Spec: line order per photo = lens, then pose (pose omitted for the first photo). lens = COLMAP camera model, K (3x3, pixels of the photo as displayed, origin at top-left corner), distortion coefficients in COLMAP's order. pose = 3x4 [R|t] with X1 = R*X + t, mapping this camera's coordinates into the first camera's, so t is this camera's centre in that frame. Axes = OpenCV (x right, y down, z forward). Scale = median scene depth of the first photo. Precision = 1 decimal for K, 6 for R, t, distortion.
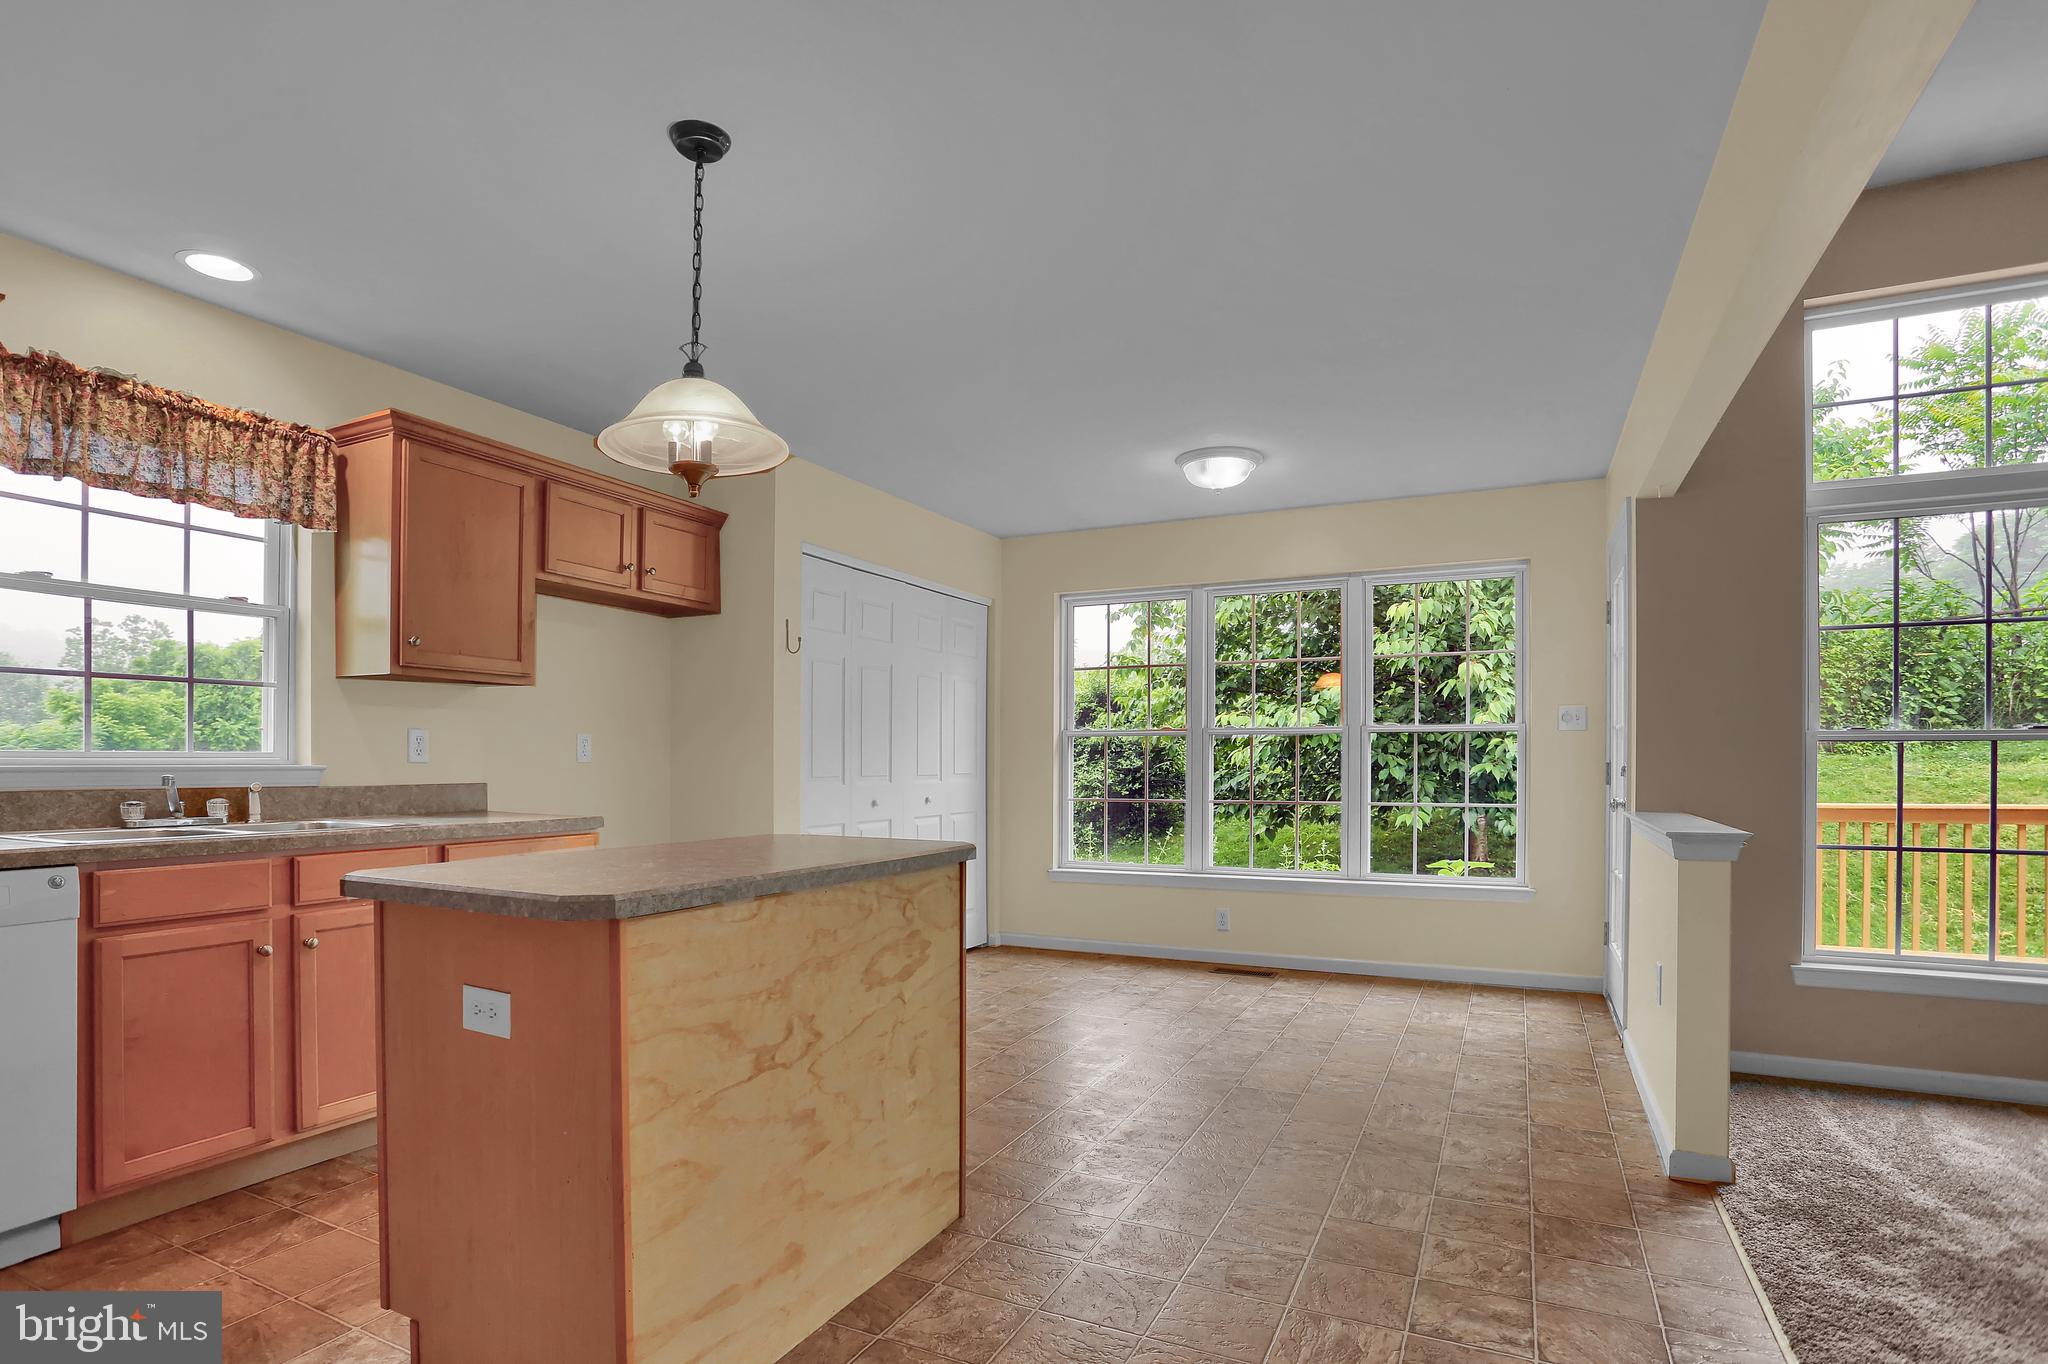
lens RADIAL K [[1028.0, 0, 1021.6], [0, 1028.0, 751.1], [0, 0, 1]] dist [-0.079774, 0.039211]
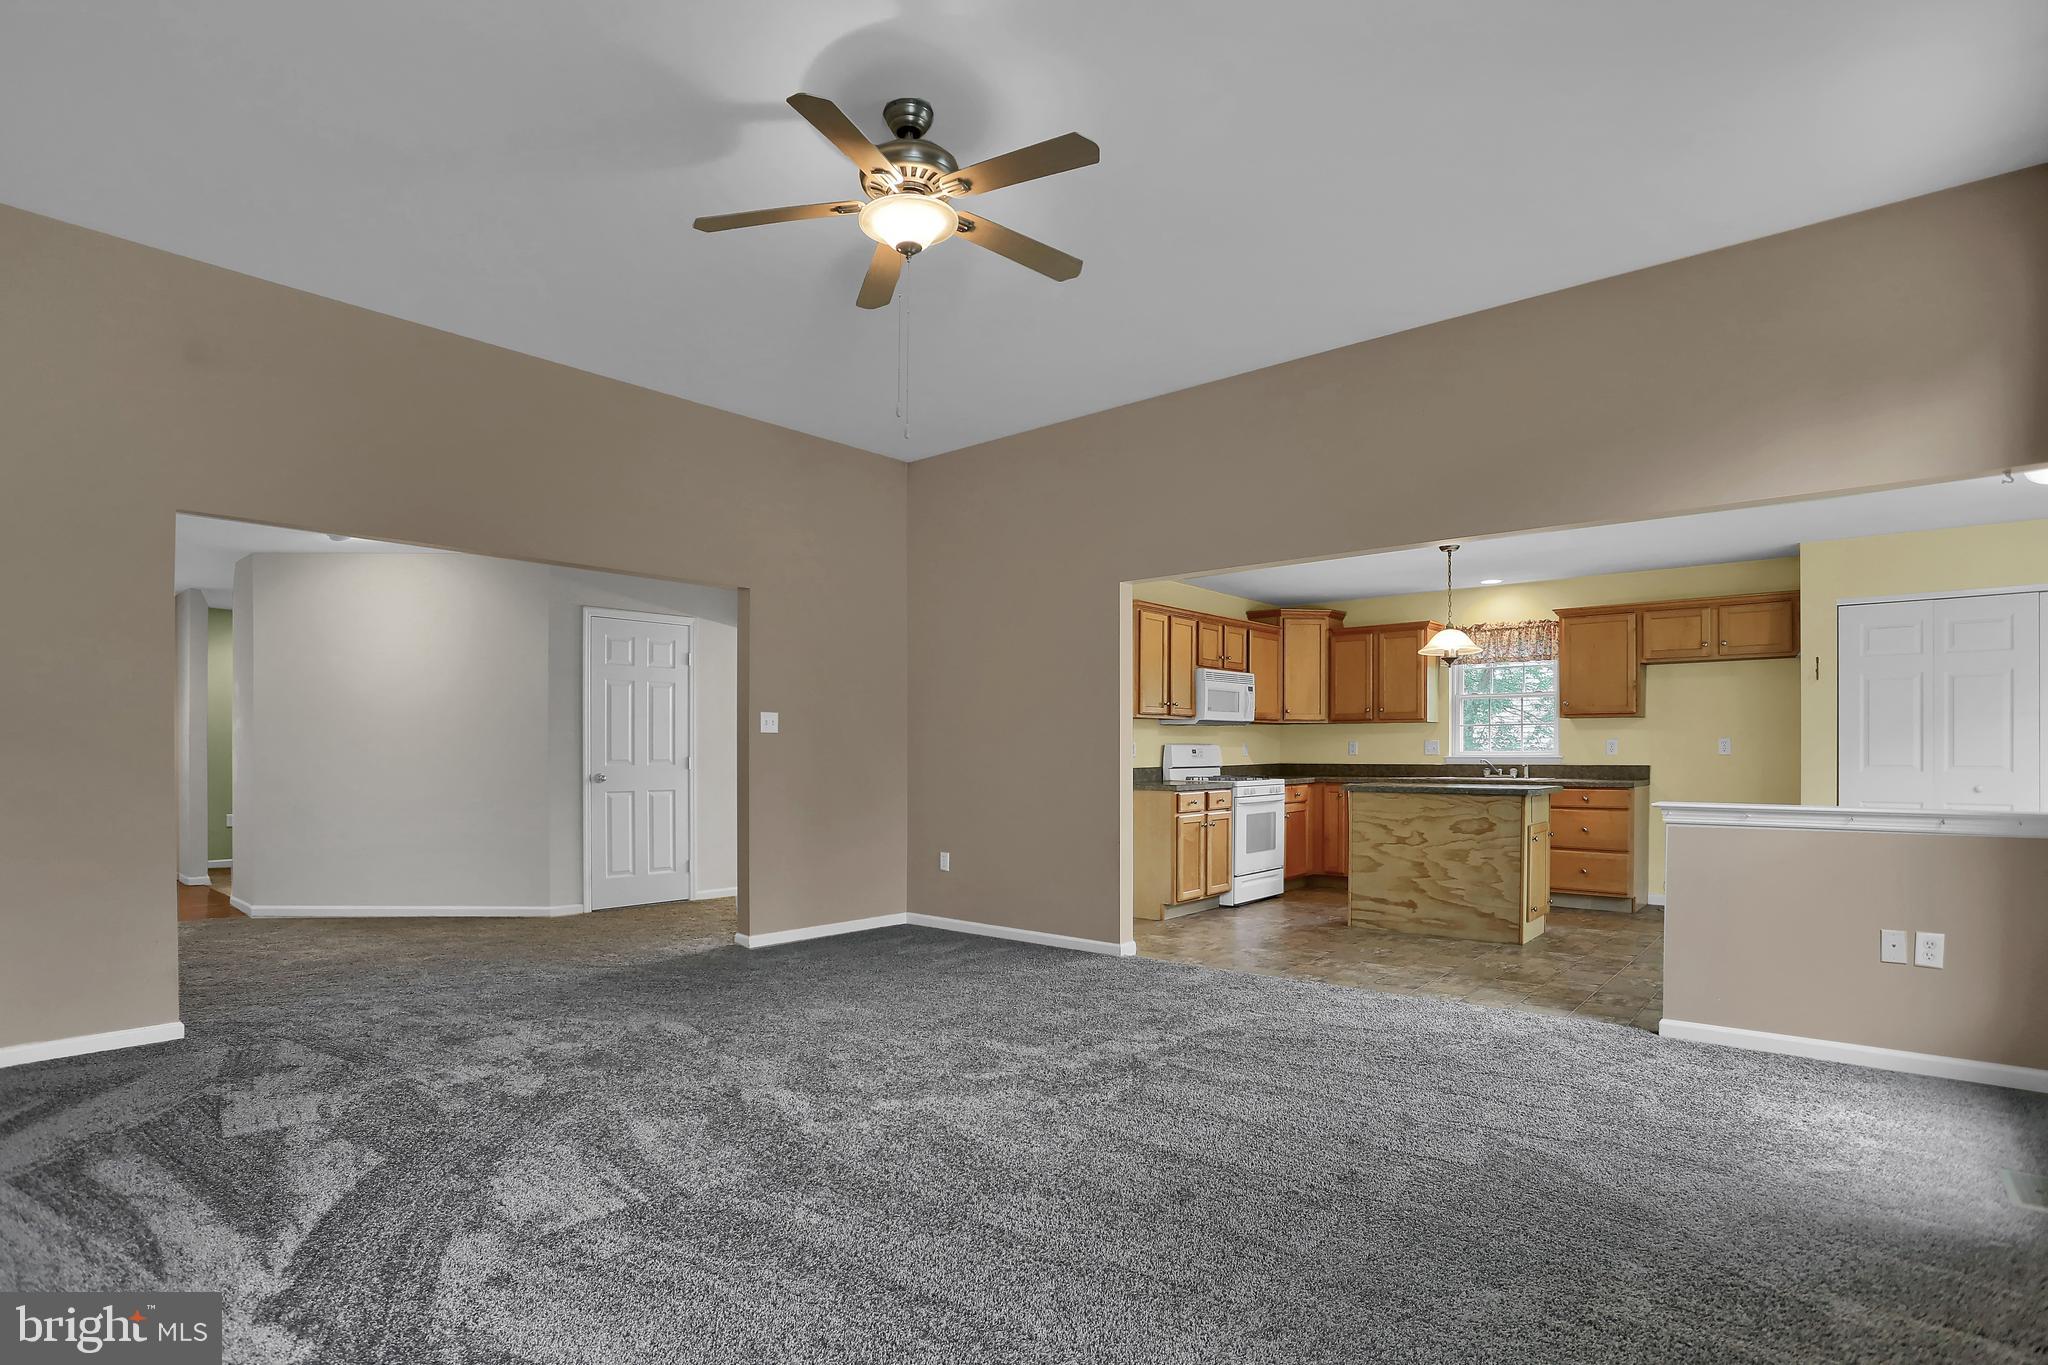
lens RADIAL K [[1028.0, 0, 1021.6], [0, 1028.0, 751.6], [0, 0, 1]] dist [-0.079774, 0.039211]
pose [[-0.257690, -0.004035, -0.966219, 1.972385], [0.009966, 0.999927, -0.006834, 0.005948], [0.966176, -0.011391, -0.257631, 0.368802]]
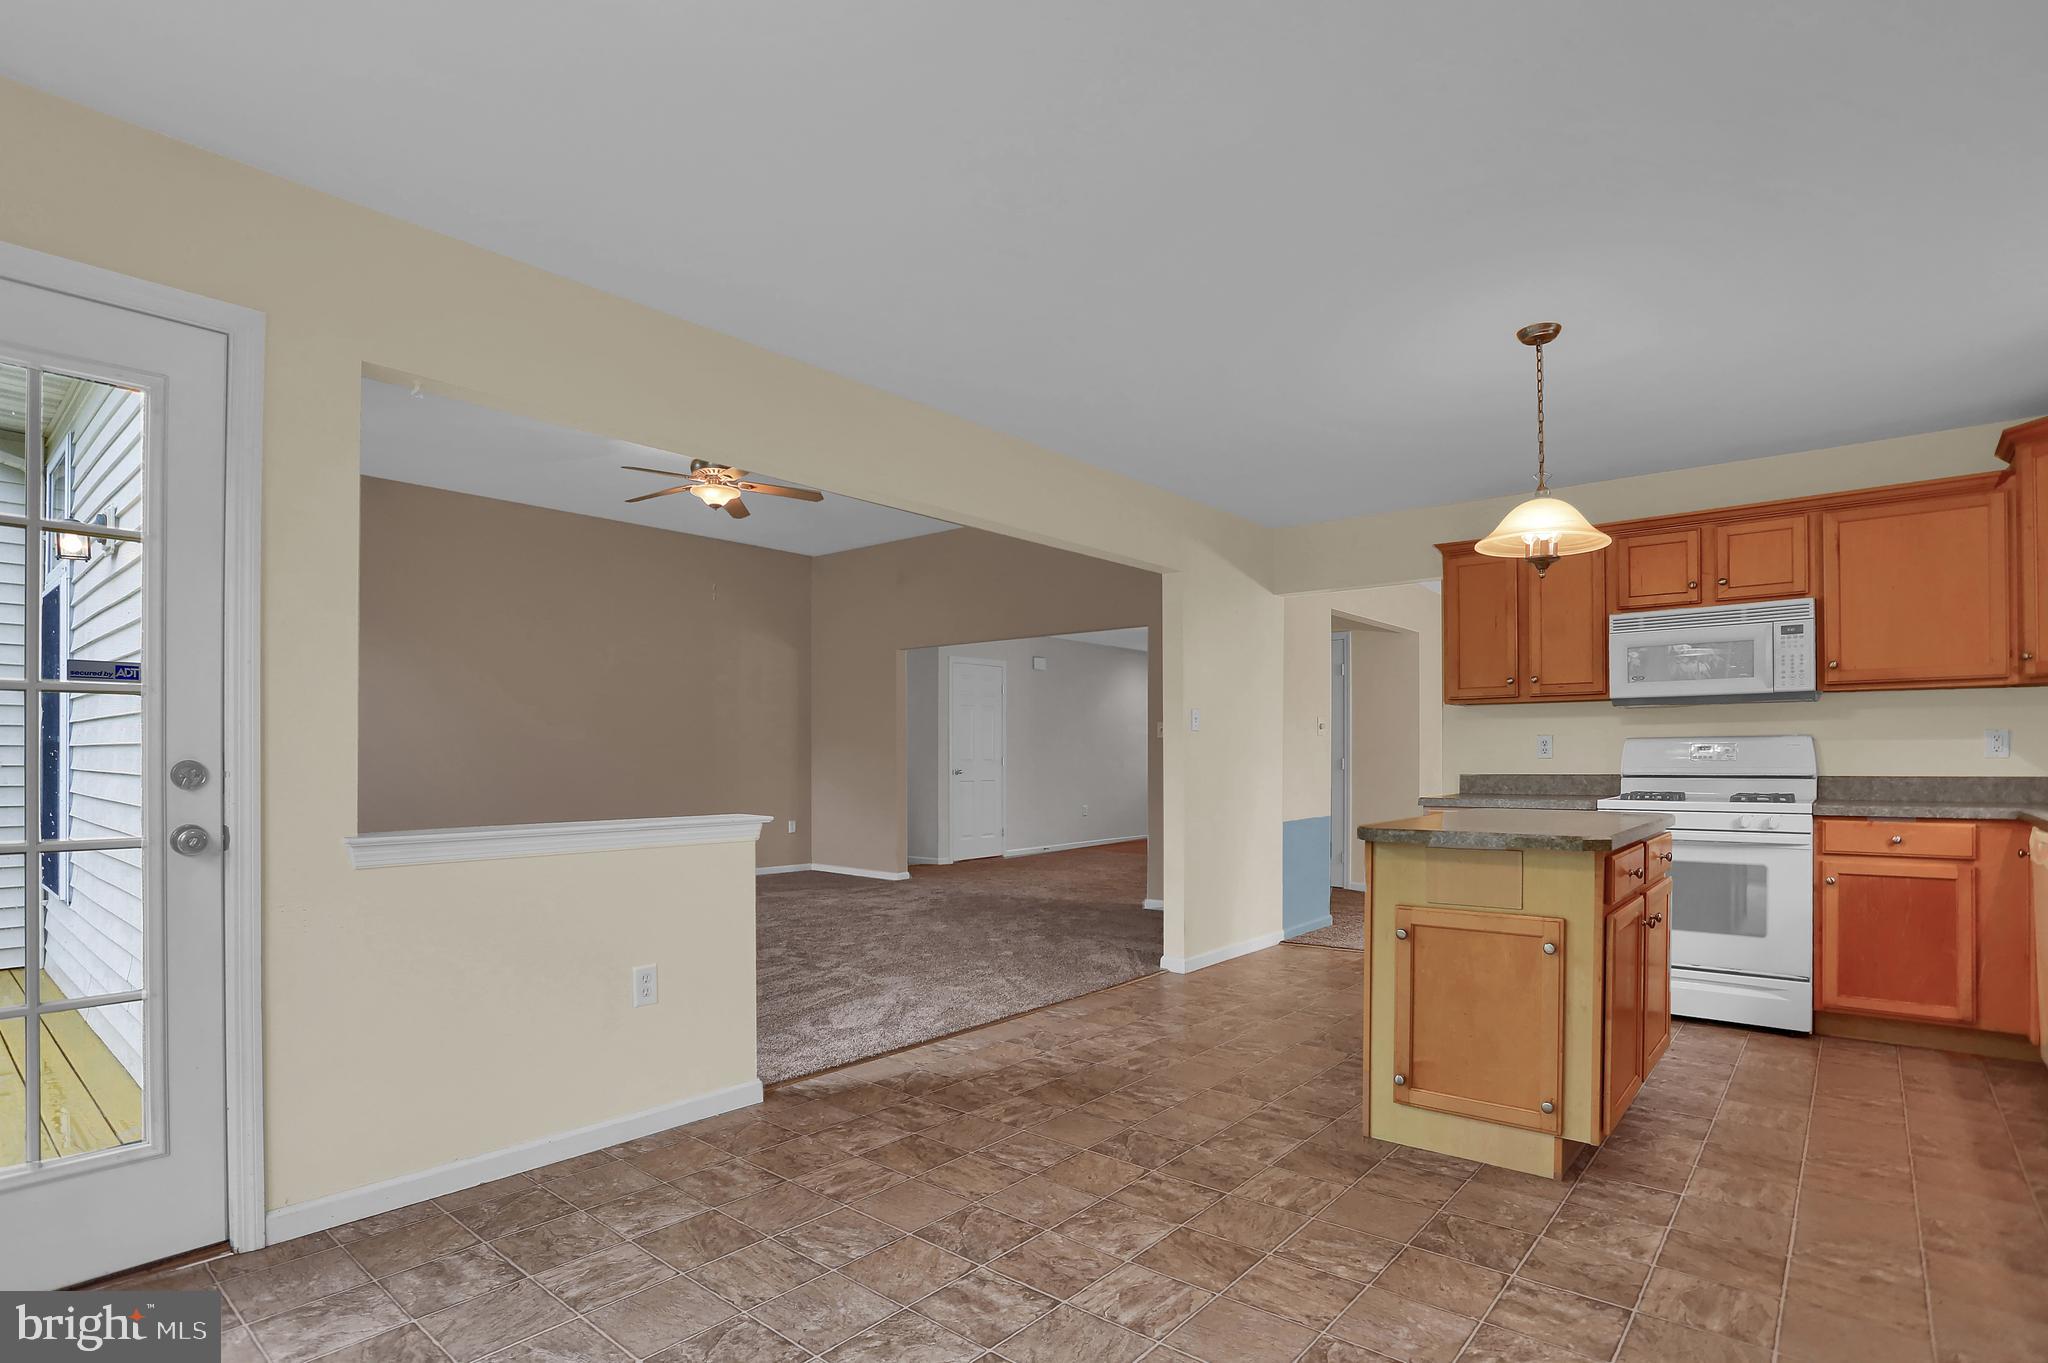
lens RADIAL K [[1028.0, 0, 1021.6], [0, 1028.0, 750.6], [0, 0, 1]] dist [-0.079774, 0.039211]
pose [[-0.965692, 0.004361, 0.259653, 0.015111], [0.001205, 0.999923, -0.012313, 0.011218], [-0.259686, -0.011578, -0.965624, 1.760777]]
